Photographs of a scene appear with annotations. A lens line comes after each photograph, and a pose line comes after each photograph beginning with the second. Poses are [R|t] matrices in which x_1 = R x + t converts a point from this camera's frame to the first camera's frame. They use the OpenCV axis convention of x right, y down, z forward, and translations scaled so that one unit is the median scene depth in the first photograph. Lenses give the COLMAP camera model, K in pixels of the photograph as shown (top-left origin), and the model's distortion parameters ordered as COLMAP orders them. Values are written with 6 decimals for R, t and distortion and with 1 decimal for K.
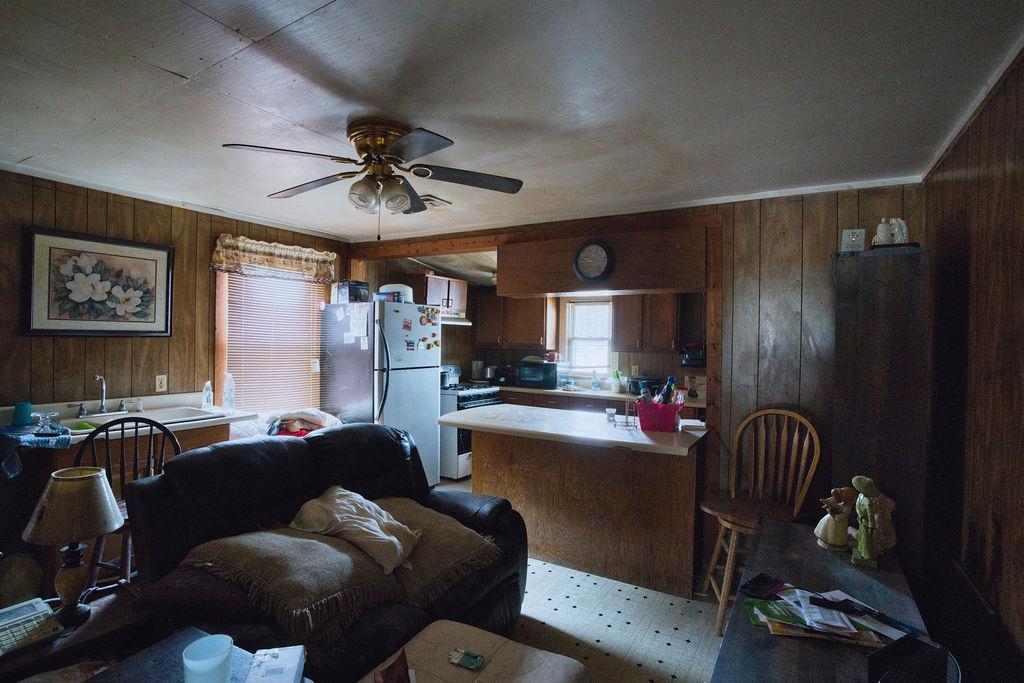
lens RADIAL K [[502.9, 0, 499.7], [0, 502.9, 337.3], [0, 0, 1]] dist [-0.027094, 0.040711]
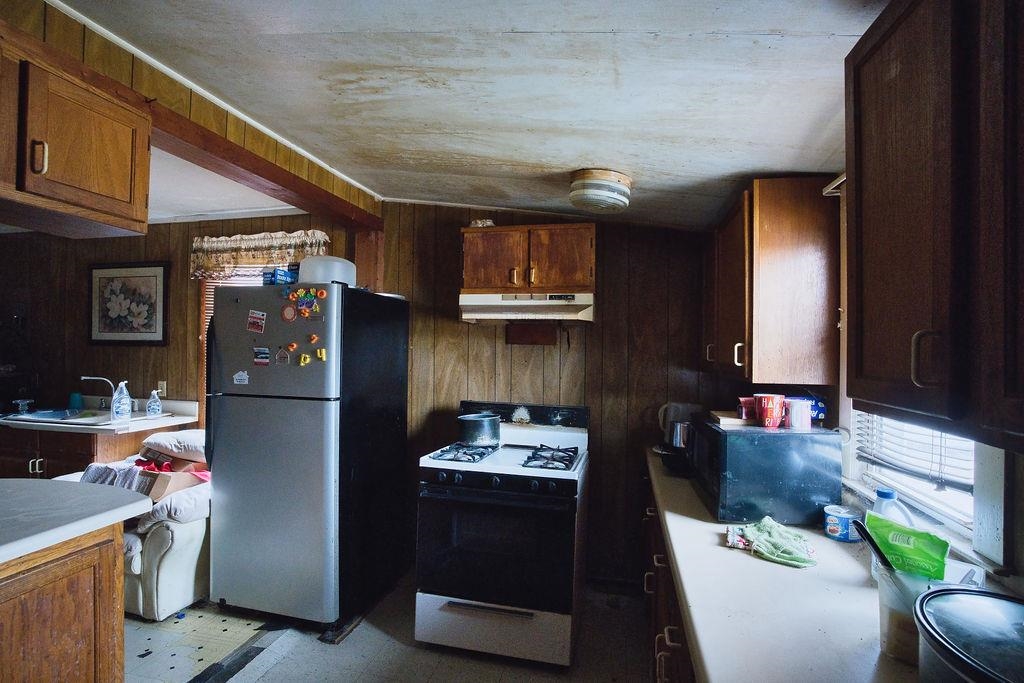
lens RADIAL K [[502.9, 0, 499.7], [0, 502.9, 337.3], [0, 0, 1]] dist [-0.027094, 0.040711]
pose [[0.286214, -0.027500, -0.957771, 0.556674], [-0.010346, 0.999441, -0.031788, 0.006990], [0.958110, 0.019007, 0.285770, 1.365832]]
